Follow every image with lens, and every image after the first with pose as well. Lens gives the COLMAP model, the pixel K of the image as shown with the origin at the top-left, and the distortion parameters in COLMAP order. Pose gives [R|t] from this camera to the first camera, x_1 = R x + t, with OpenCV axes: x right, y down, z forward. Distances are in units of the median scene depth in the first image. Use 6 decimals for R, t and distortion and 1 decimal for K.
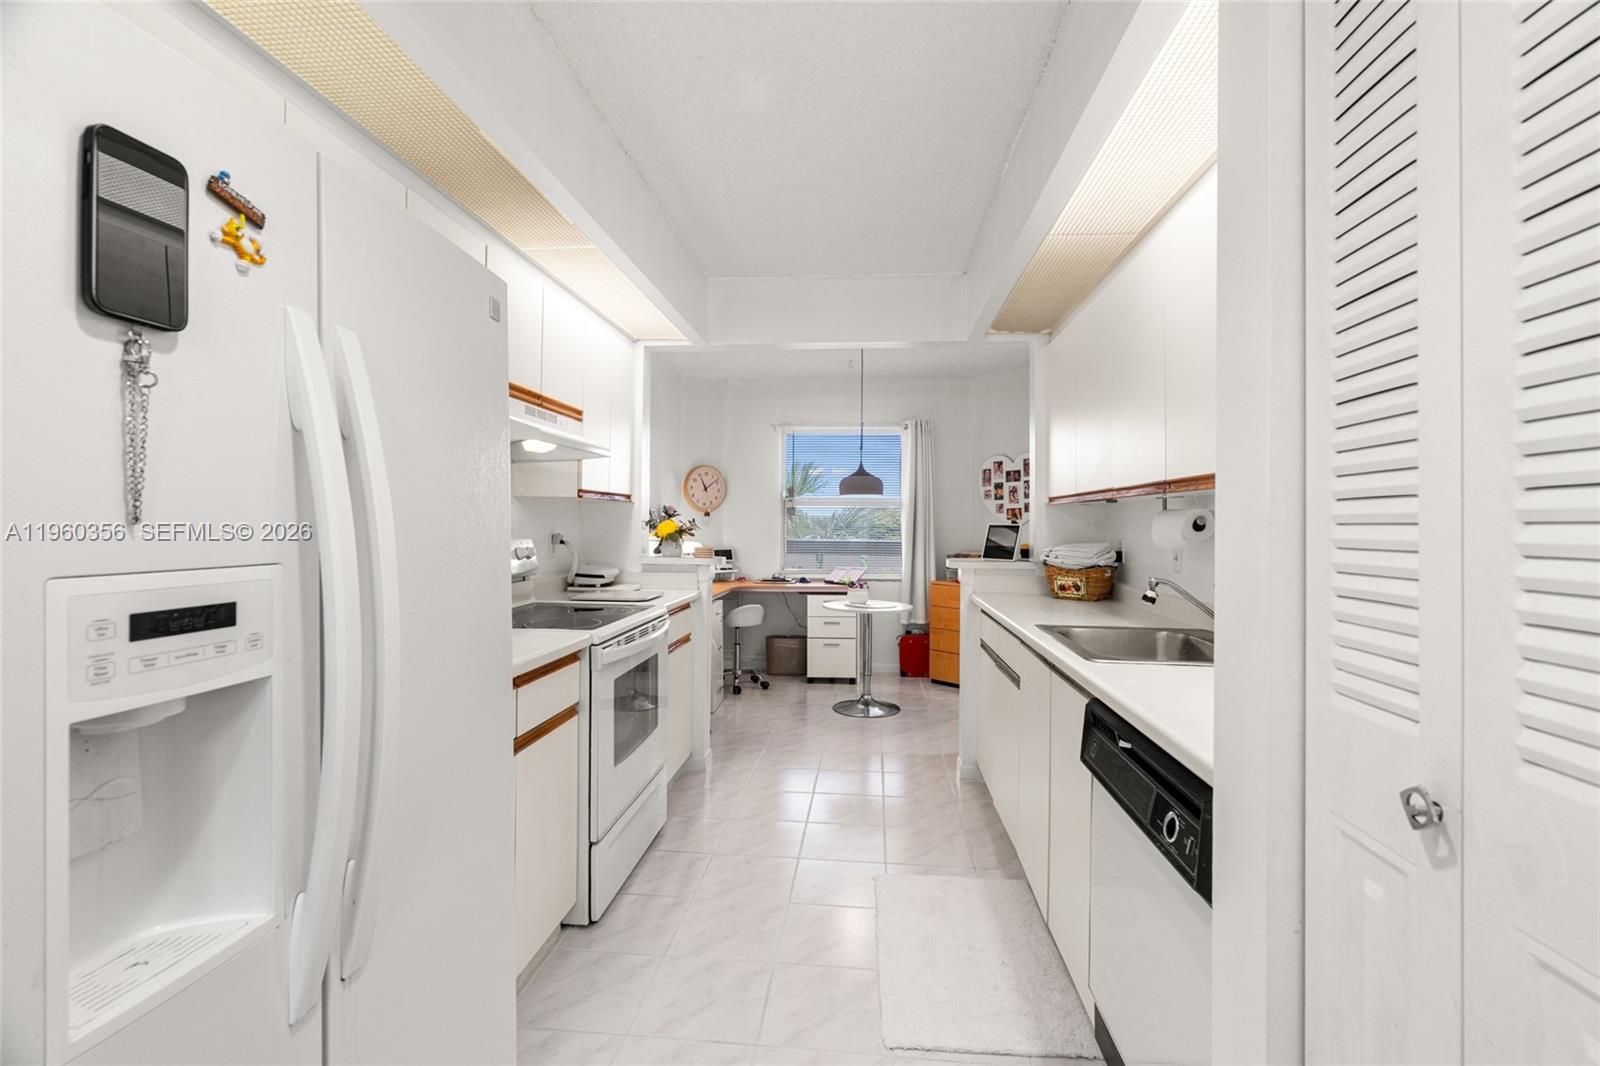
lens RADIAL K [[733.5, 0, 799.1], [0, 733.5, 523.1], [0, 0, 1]] dist [0.000679, 0.000691]
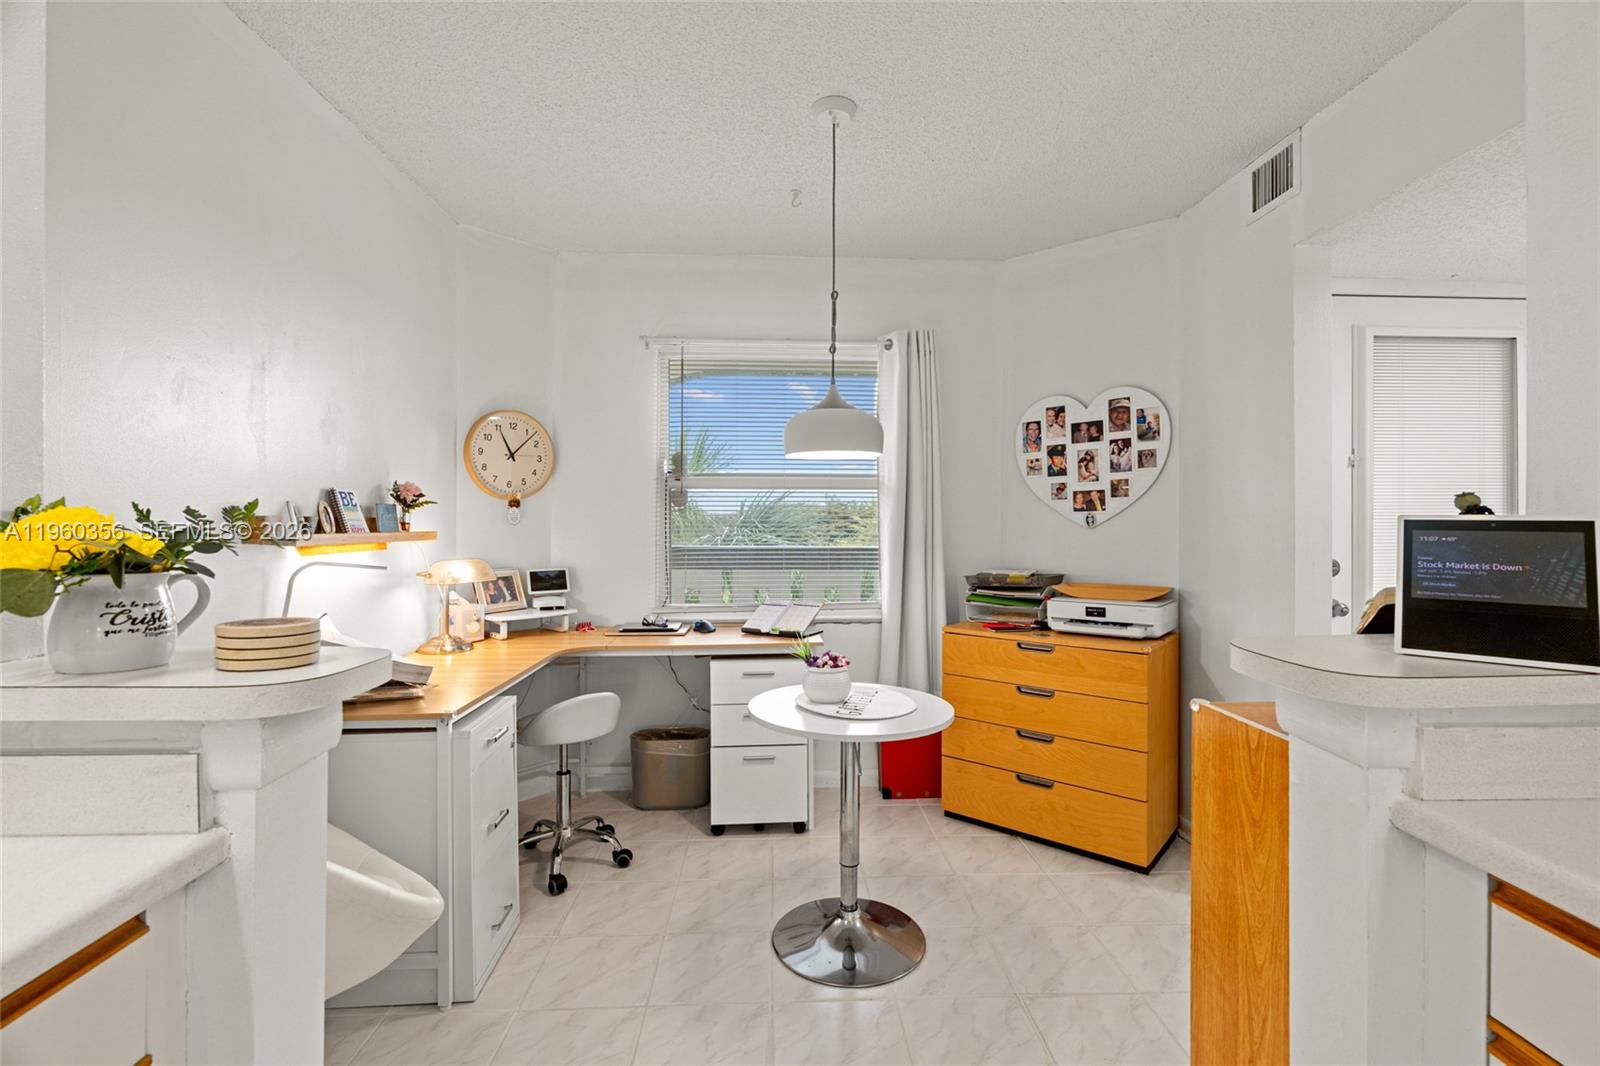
lens RADIAL K [[694.8, 0, 802.6], [0, 694.8, 522.7], [0, 0, 1]] dist [-0.000182, 0.000107]
pose [[0.988326, -0.005194, 0.152268, 0.001742], [0.005093, 0.999986, 0.001051, 0.002170], [-0.152271, -0.000263, 0.988339, 0.516655]]
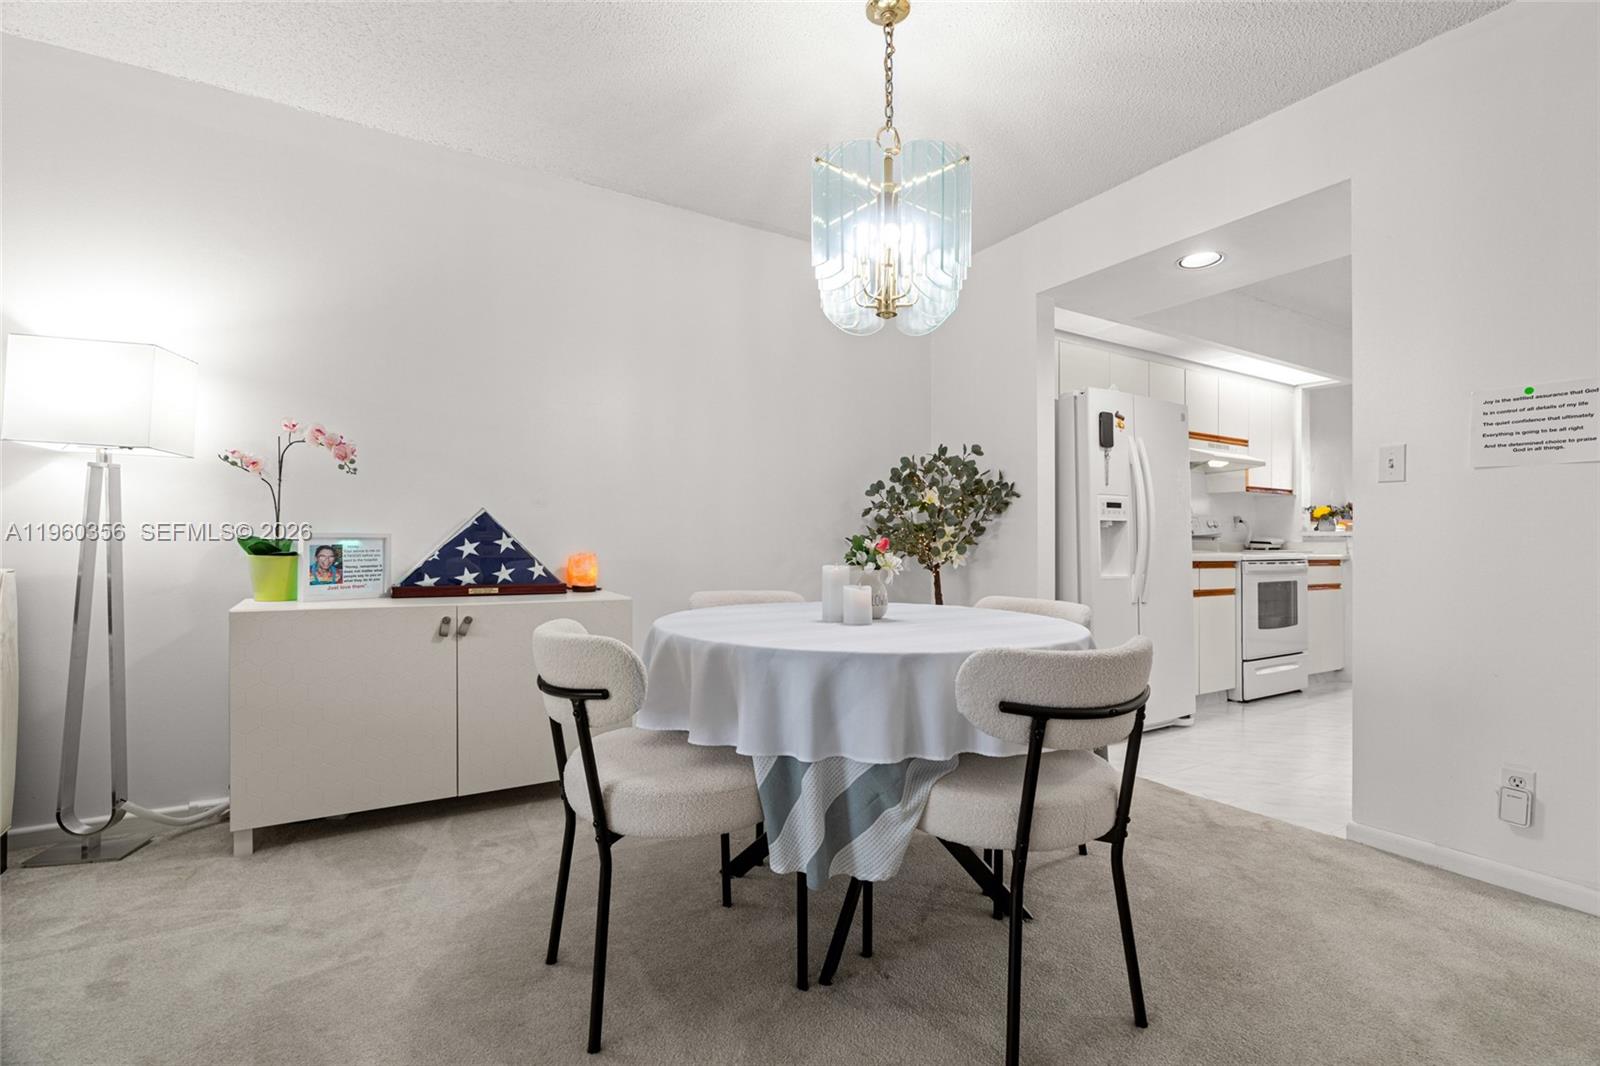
lens RADIAL K [[731.3, 0, 800.0], [0, 731.3, 533.0], [0, 0, 1]] dist [0.000299, 0.000311]
pose [[0.608426, -0.022173, -0.793300, 0.230603], [0.002723, 0.999662, -0.025852, 0.057255], [0.793606, 0.013569, 0.608281, -0.475650]]
